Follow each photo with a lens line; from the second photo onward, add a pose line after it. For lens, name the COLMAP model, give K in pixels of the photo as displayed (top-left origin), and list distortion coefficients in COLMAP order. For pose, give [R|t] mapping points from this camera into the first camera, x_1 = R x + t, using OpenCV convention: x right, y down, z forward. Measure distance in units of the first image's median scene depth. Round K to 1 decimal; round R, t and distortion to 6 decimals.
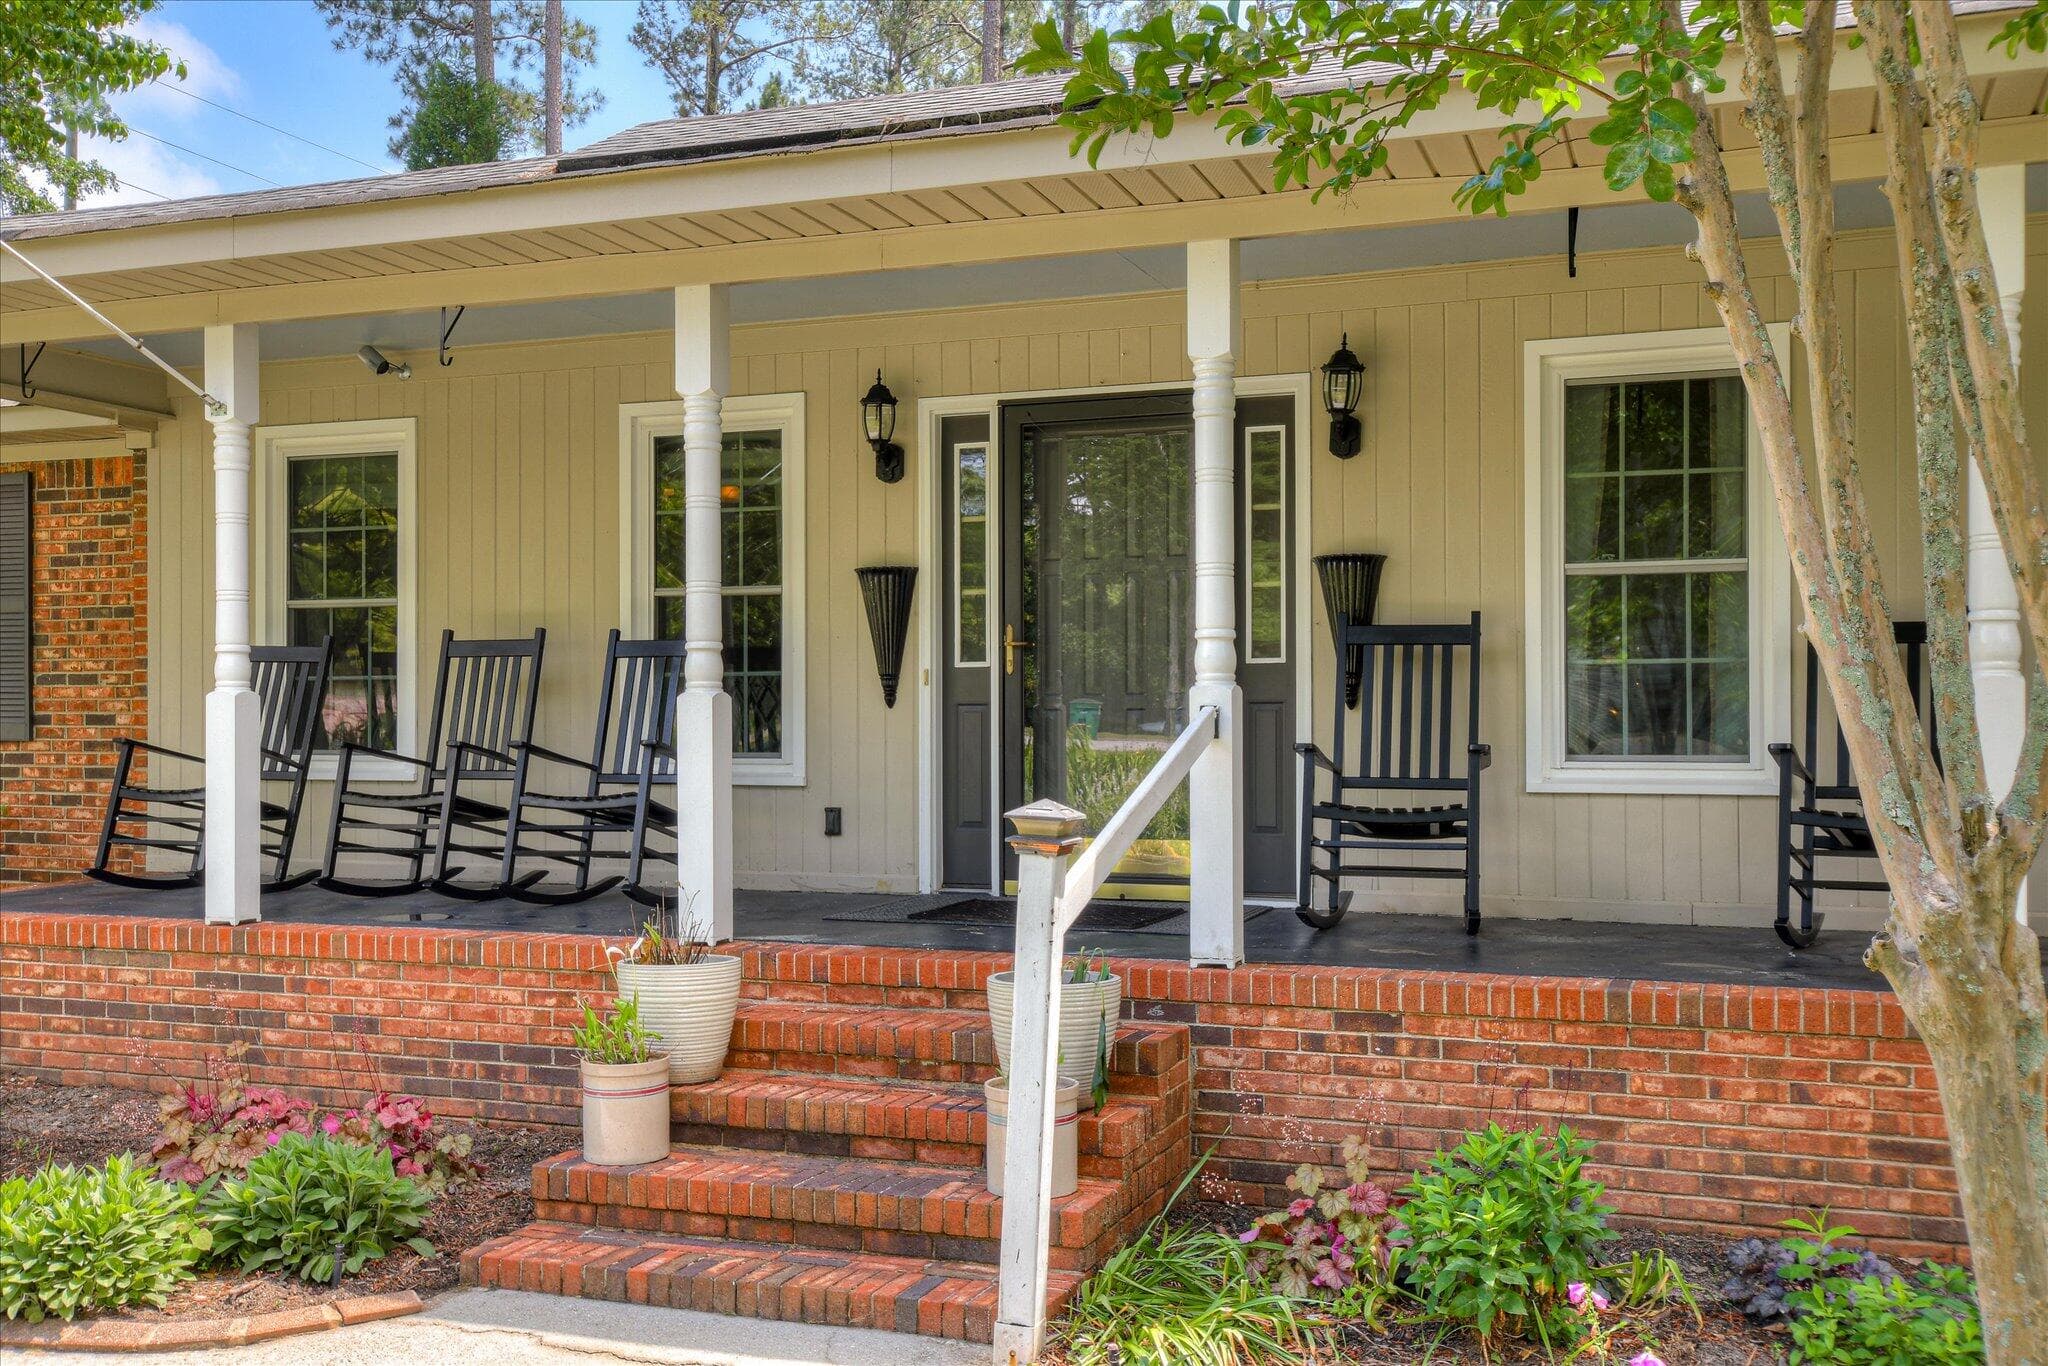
lens RADIAL K [[2089.8, 0, 1028.9], [0, 2089.8, 693.5], [0, 0, 1]] dist [0.040457, 0.000000]
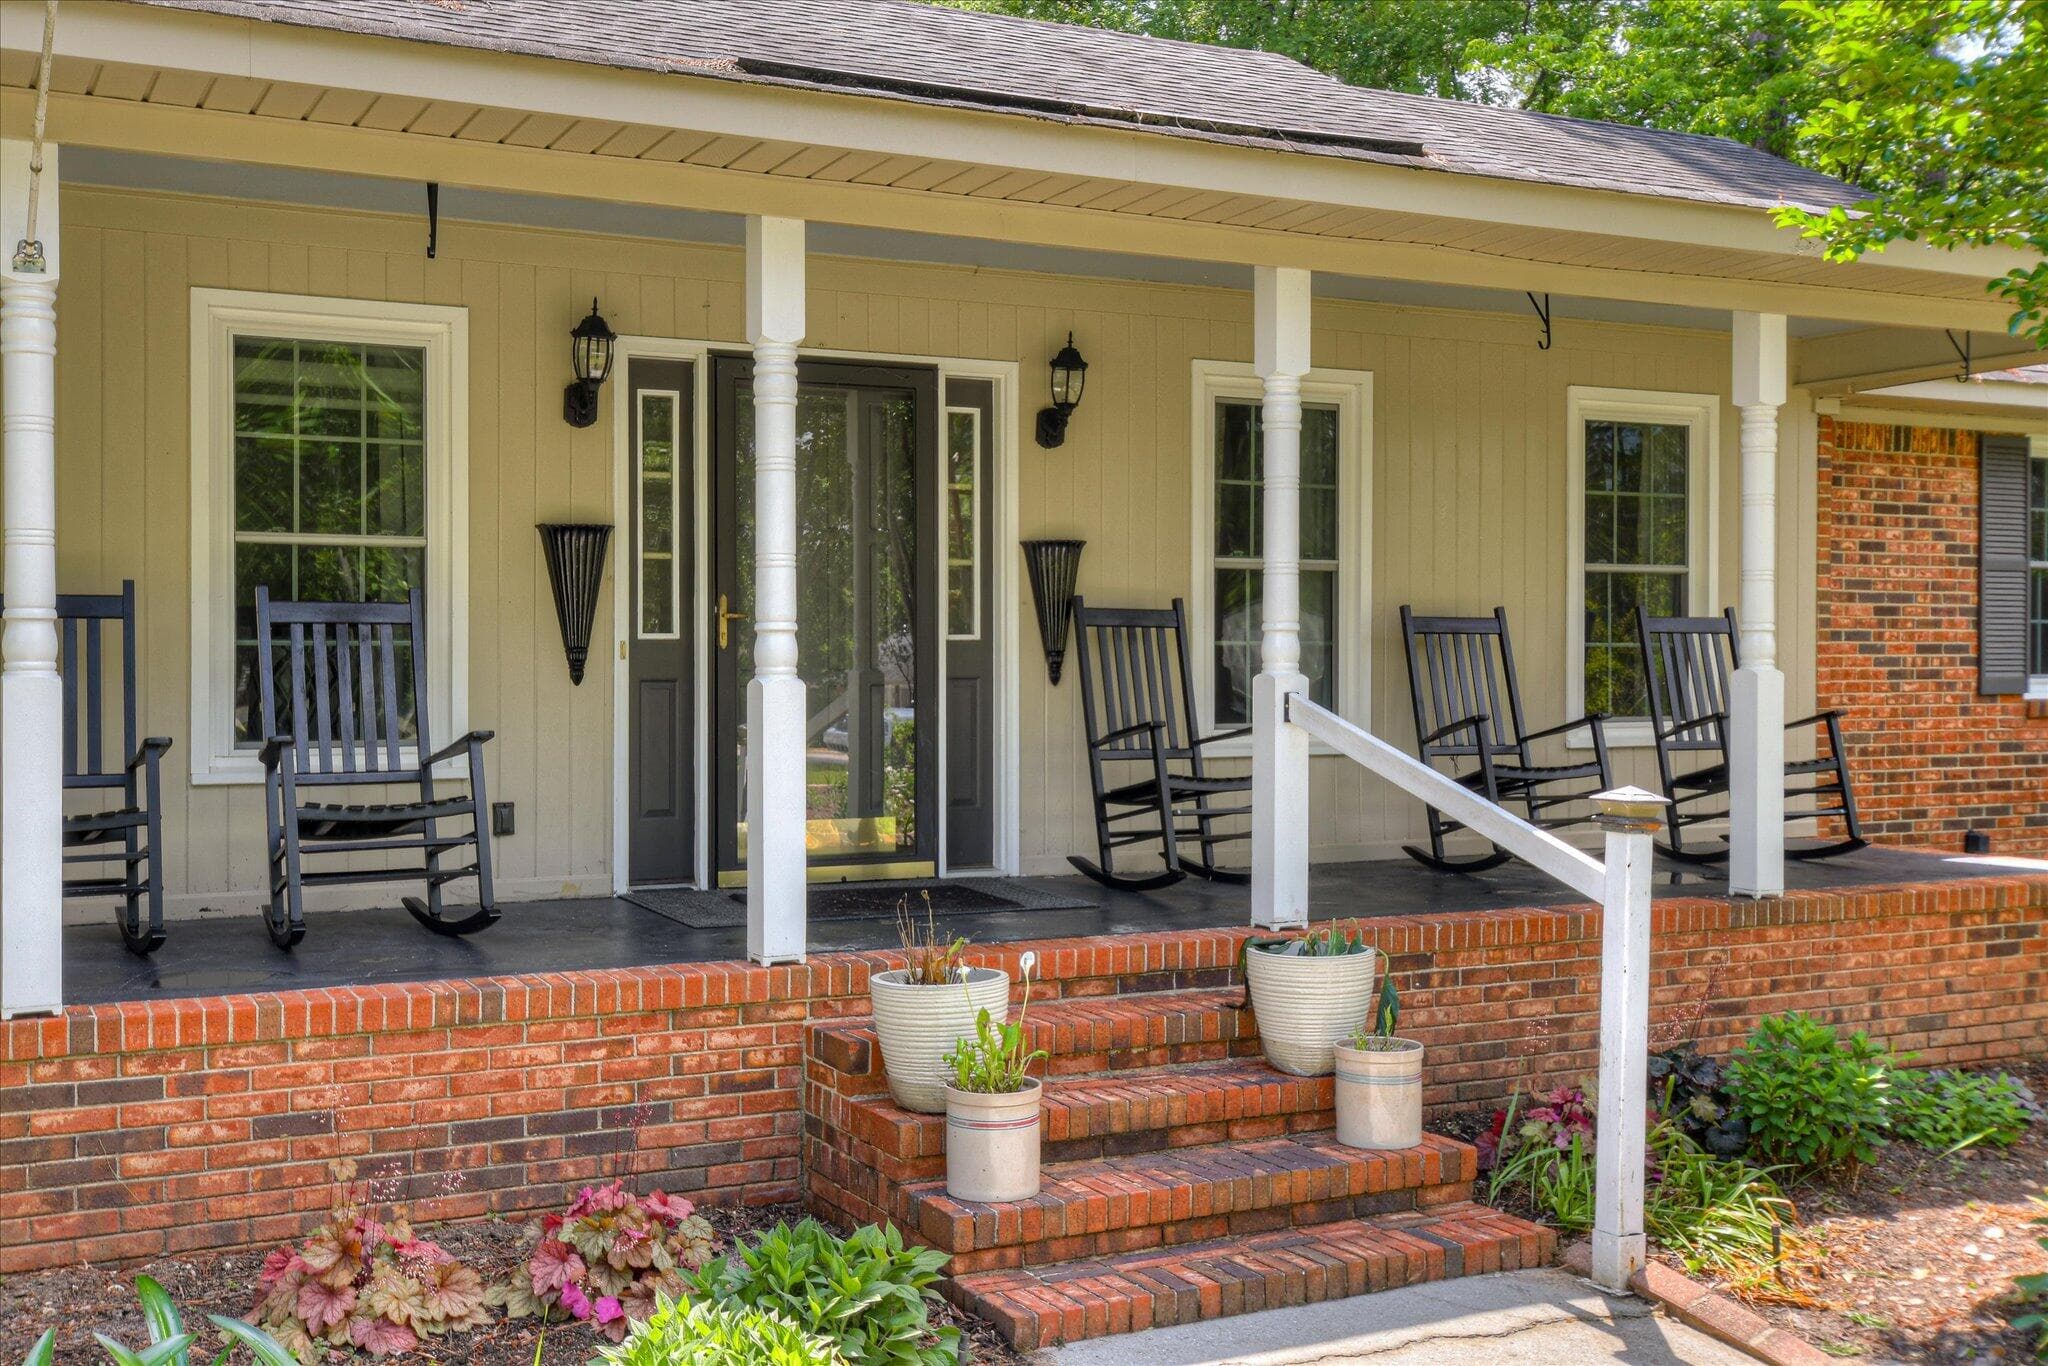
lens RADIAL K [[2221.1, 0, 1041.4], [0, 2221.1, 676.2], [0, 0, 1]] dist [0.037424, 0.000000]
pose [[0.651783, -0.006814, 0.758375, -0.752454], [-0.012058, 0.999740, 0.019345, -0.020133], [-0.758310, -0.021753, 0.651532, 0.288311]]
